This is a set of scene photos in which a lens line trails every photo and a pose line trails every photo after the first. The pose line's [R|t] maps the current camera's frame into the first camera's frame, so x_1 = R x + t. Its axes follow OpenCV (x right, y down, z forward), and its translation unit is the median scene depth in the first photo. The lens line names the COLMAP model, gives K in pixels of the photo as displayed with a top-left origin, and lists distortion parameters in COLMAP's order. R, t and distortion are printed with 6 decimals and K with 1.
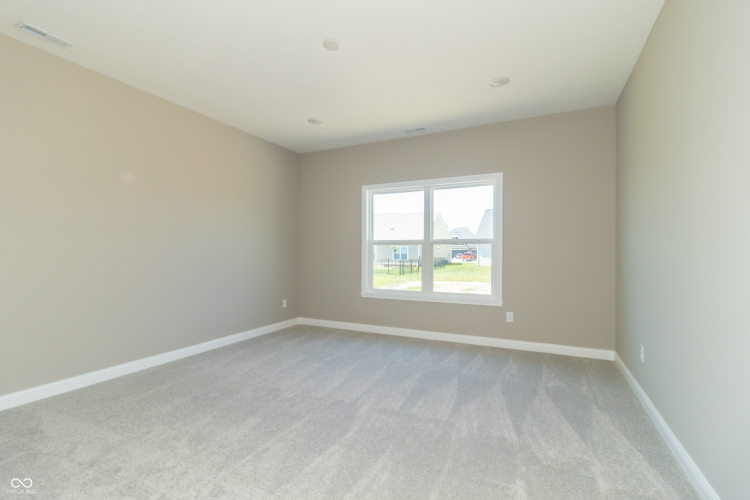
lens RADIAL K [[354.1, 0, 370.5], [0, 354.1, 248.7], [0, 0, 1]] dist [0.004039, 0.000601]
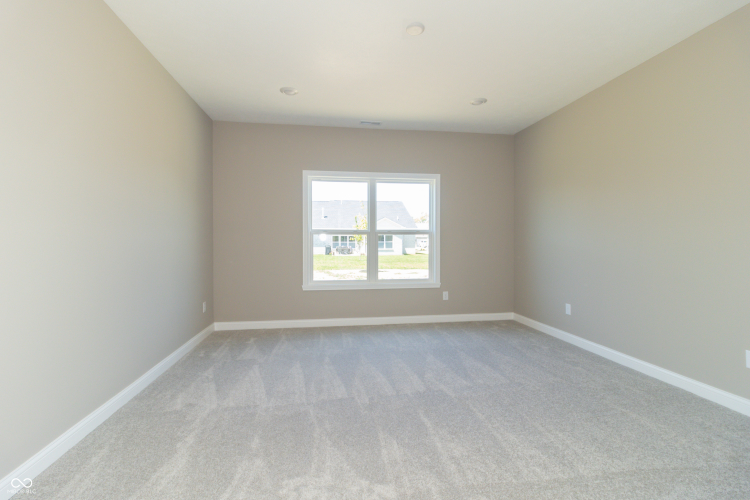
lens RADIAL K [[354.1, 0, 364.6], [0, 354.1, 240.3], [0, 0, 1]] dist [0.004039, 0.000601]
pose [[0.811823, 0.000139, 0.583903, -0.488273], [-0.004058, 0.999977, 0.005405, -0.000196], [-0.583889, -0.006758, 0.811805, 0.174448]]
